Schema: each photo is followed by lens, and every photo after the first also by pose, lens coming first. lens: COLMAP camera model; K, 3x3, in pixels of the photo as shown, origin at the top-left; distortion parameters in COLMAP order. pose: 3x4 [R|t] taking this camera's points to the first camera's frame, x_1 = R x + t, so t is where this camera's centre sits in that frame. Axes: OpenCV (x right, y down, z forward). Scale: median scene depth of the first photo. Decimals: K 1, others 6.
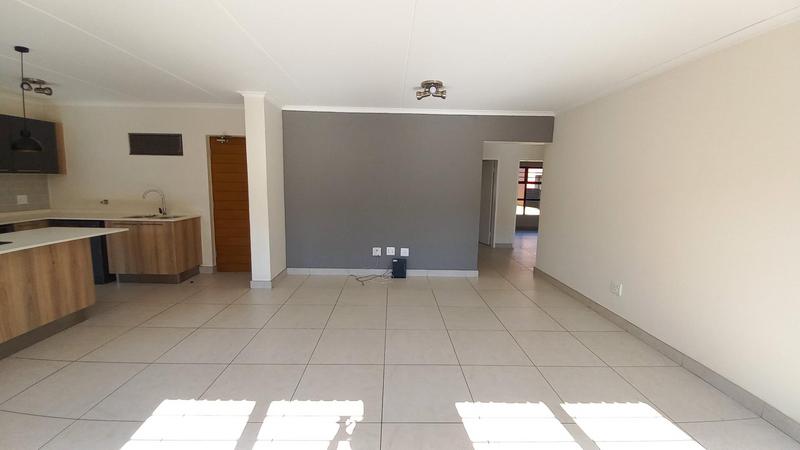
lens RADIAL K [[317.1, 0, 399.8], [0, 317.1, 222.4], [0, 0, 1]] dist [0.016828, -0.016454]
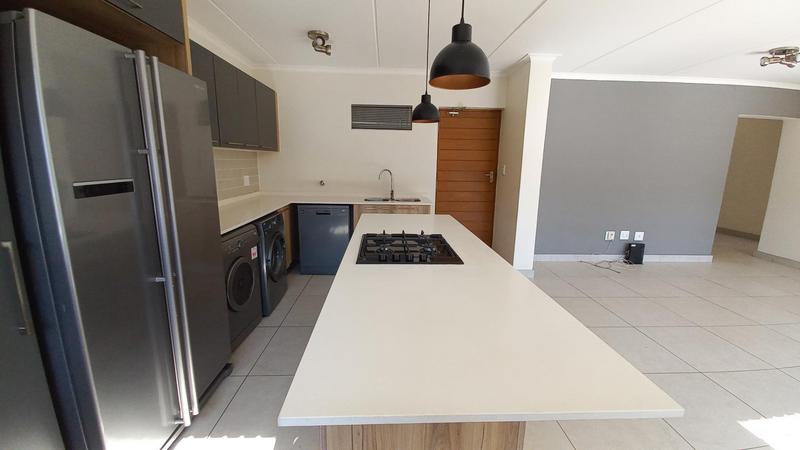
lens RADIAL K [[317.1, 0, 399.8], [0, 317.1, 222.4], [0, 0, 1]] dist [0.016828, -0.016454]
pose [[0.999735, -0.006790, 0.022004, -0.726754], [0.005128, 0.997189, 0.074746, -0.019845], [-0.022450, -0.074613, 0.996960, 0.096094]]
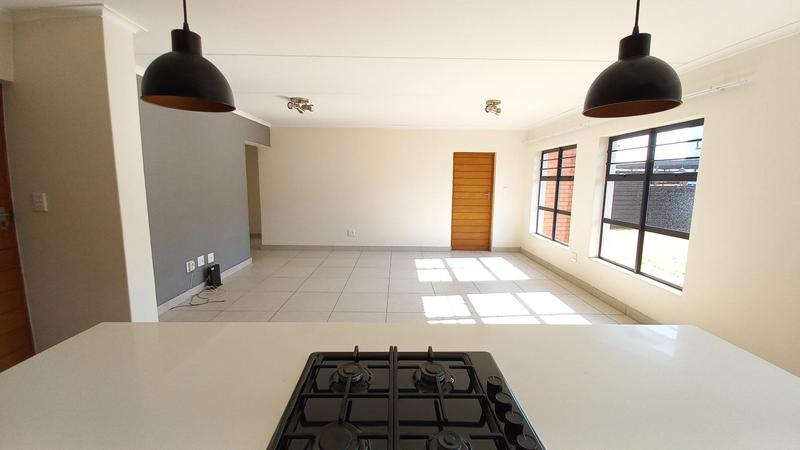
lens RADIAL K [[317.1, 0, 399.8], [0, 317.1, 222.4], [0, 0, 1]] dist [0.016828, -0.016454]
pose [[0.011996, -0.152194, 0.988278, -0.864774], [0.104650, 0.983112, 0.150129, -0.083374], [-0.994437, 0.101622, 0.027720, 0.459595]]
